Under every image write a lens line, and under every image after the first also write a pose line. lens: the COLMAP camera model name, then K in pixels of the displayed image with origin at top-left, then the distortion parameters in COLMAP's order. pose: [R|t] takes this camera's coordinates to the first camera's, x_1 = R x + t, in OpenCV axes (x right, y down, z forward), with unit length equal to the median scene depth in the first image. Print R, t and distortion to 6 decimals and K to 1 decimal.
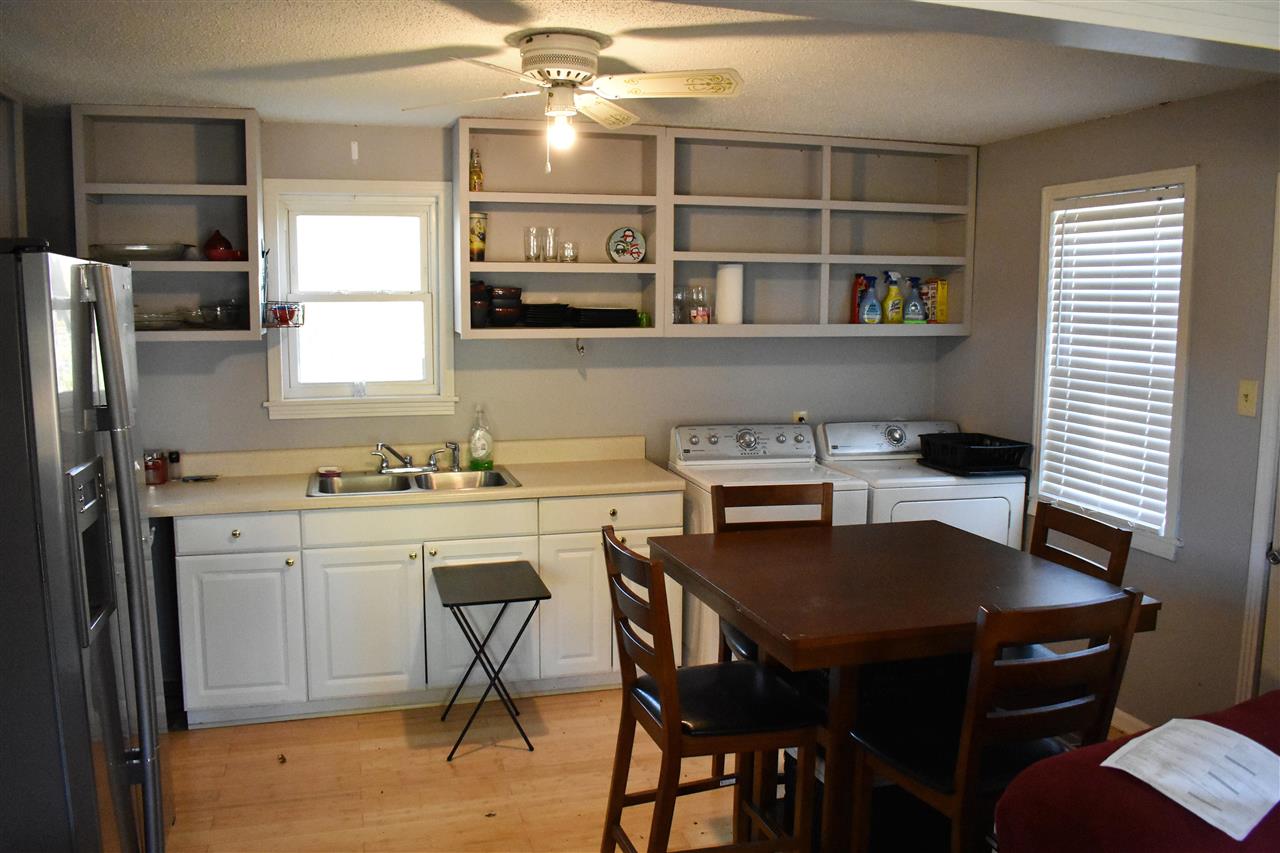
lens RADIAL K [[1071.0, 0, 640.0], [0, 1071.0, 426.5], [0, 0, 1]] dist [-0.072866, -0.004016]
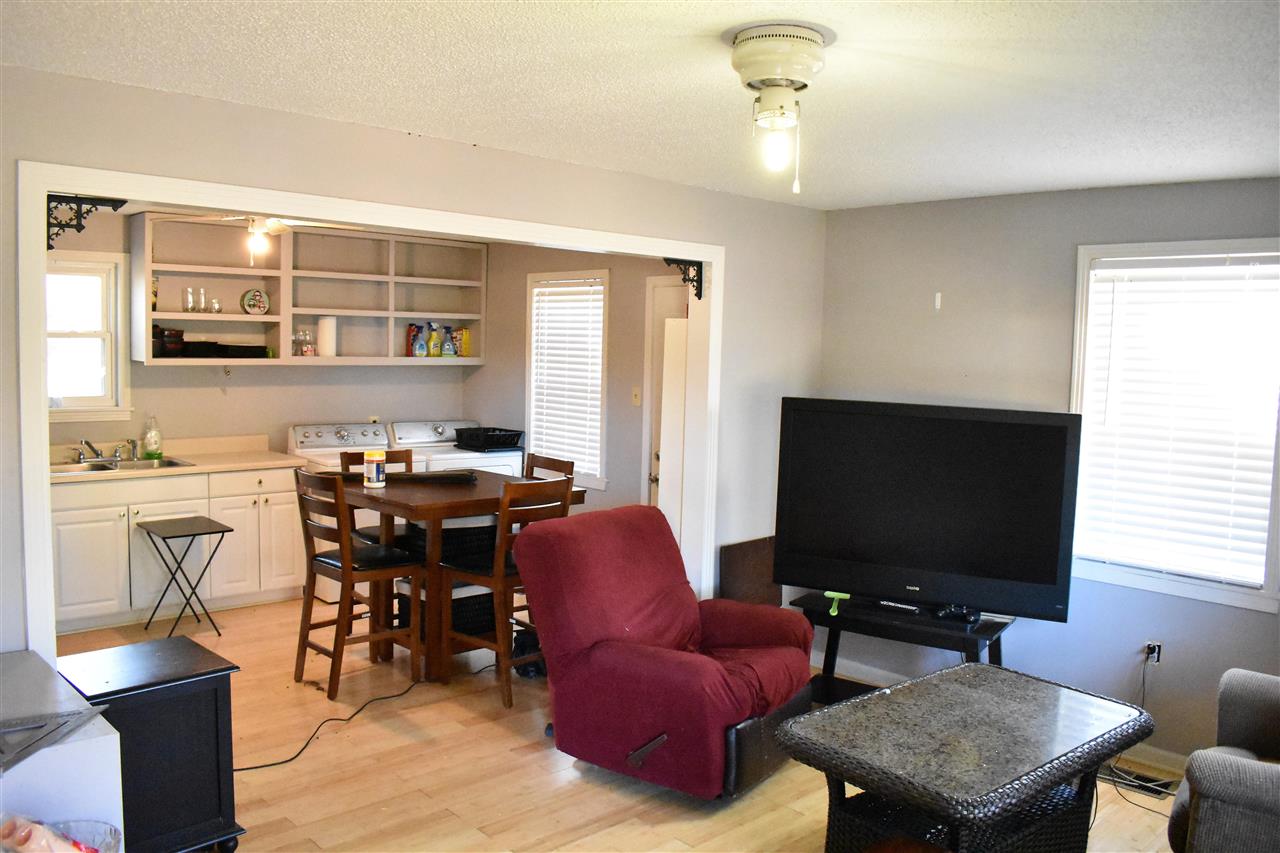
lens RADIAL K [[1071.0, 0, 640.0], [0, 1071.0, 426.5], [0, 0, 1]] dist [-0.072866, -0.004016]
pose [[0.896088, -0.019055, 0.443466, -0.187568], [0.035319, 0.998971, -0.028444, 0.059141], [-0.442468, 0.041152, 0.895840, -0.515361]]
